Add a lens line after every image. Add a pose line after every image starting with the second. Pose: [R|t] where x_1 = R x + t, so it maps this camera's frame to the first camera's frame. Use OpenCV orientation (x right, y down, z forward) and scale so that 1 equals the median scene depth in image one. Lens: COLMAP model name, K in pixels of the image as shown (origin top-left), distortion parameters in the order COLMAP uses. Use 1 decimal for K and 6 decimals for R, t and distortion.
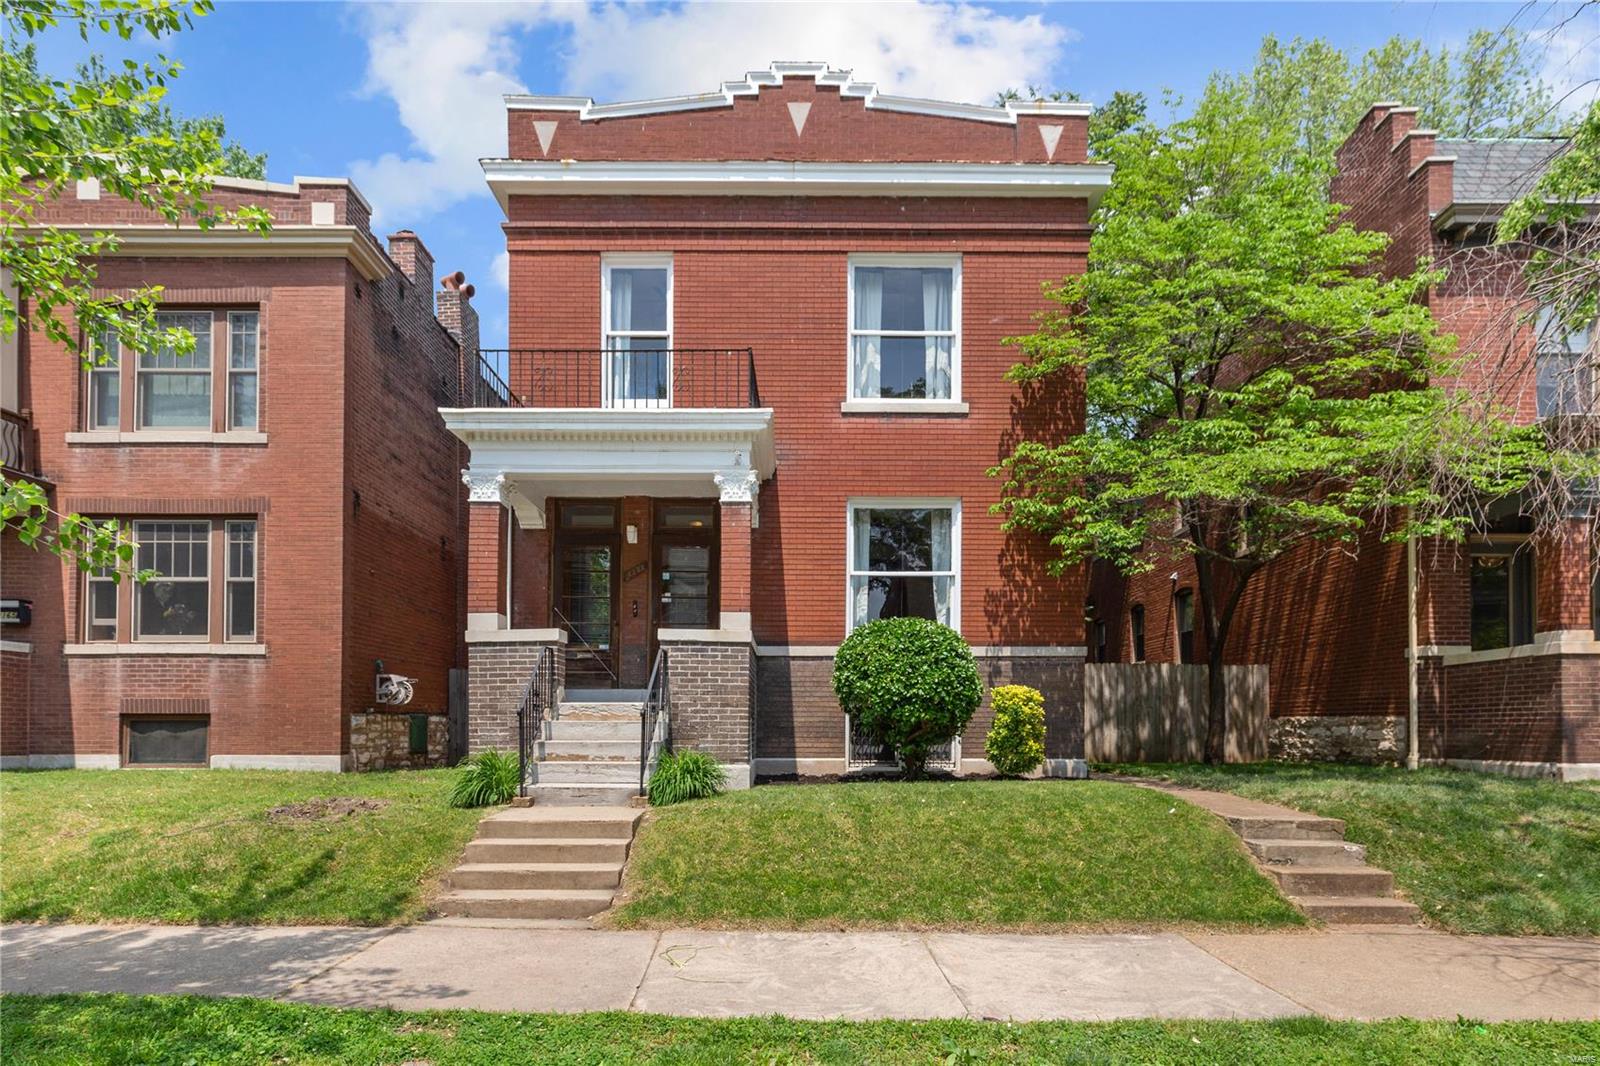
lens RADIAL K [[734.8, 0, 799.8], [0, 734.8, 448.1], [0, 0, 1]] dist [0.001706, -0.000507]
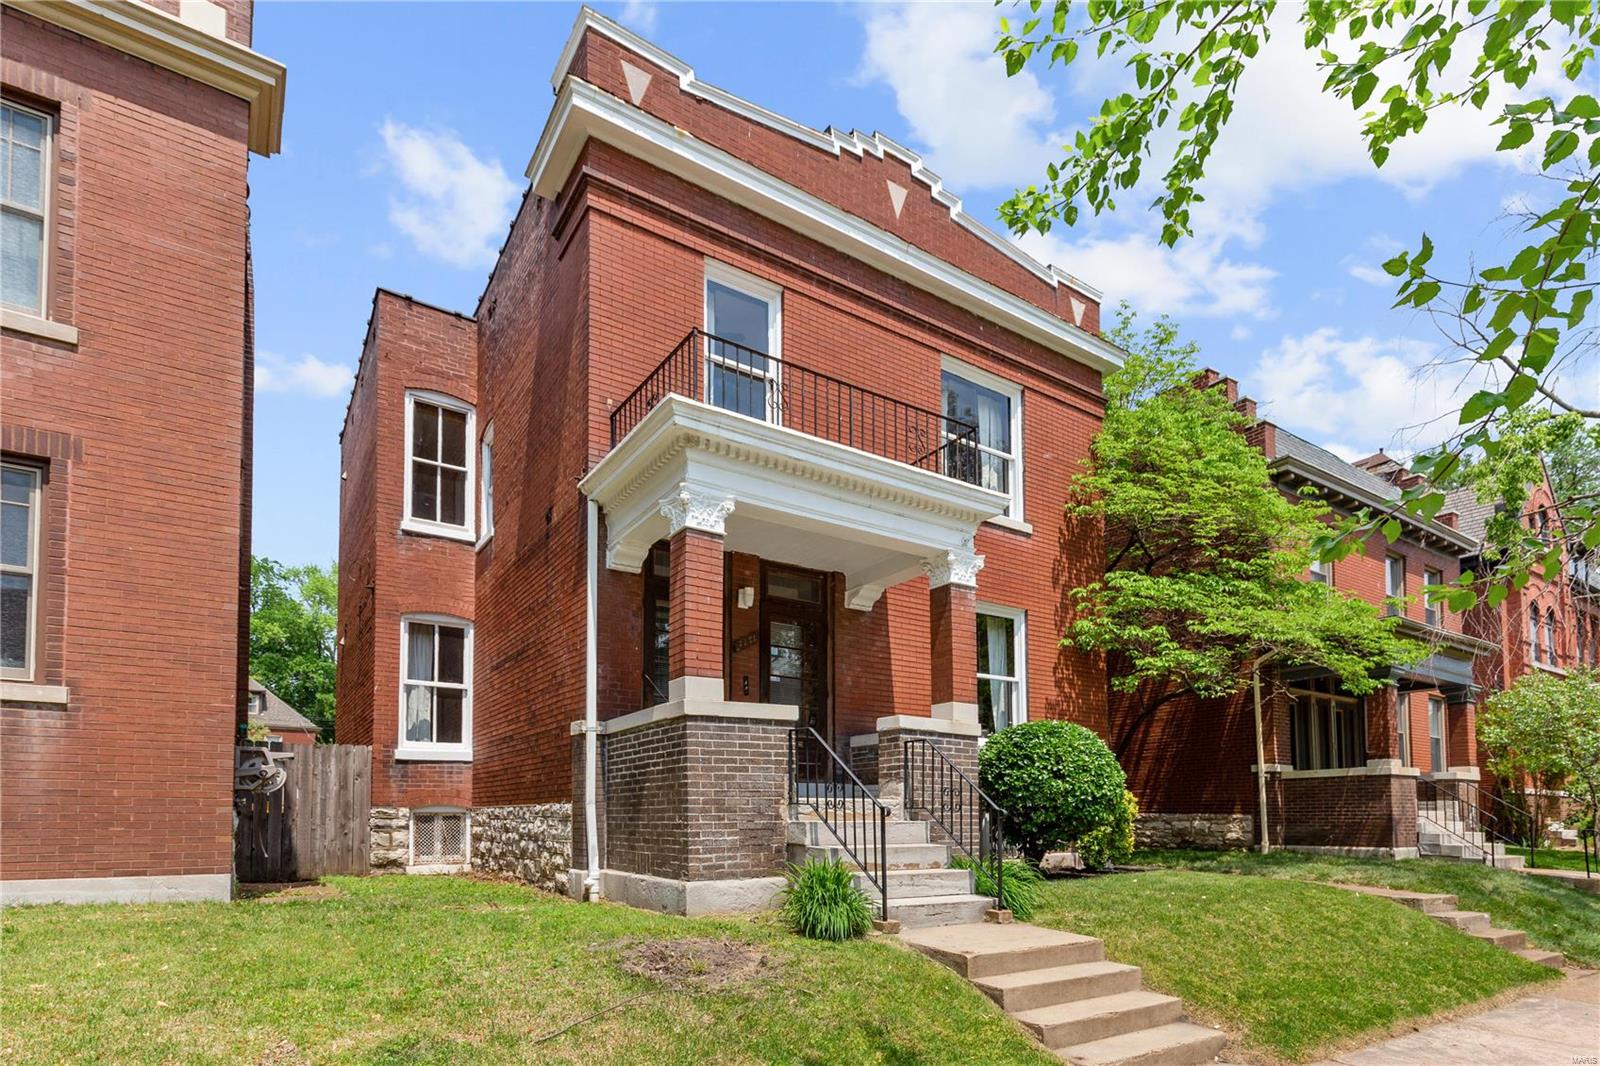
lens RADIAL K [[705.3, 0, 798.5], [0, 705.3, 553.8], [0, 0, 1]] dist [0.003016, -0.000384]
pose [[0.853203, 0.181663, 0.488919, -0.598098], [-0.184635, 0.981882, -0.042626, 0.093628], [-0.487805, -0.053903, 0.871287, 0.273819]]
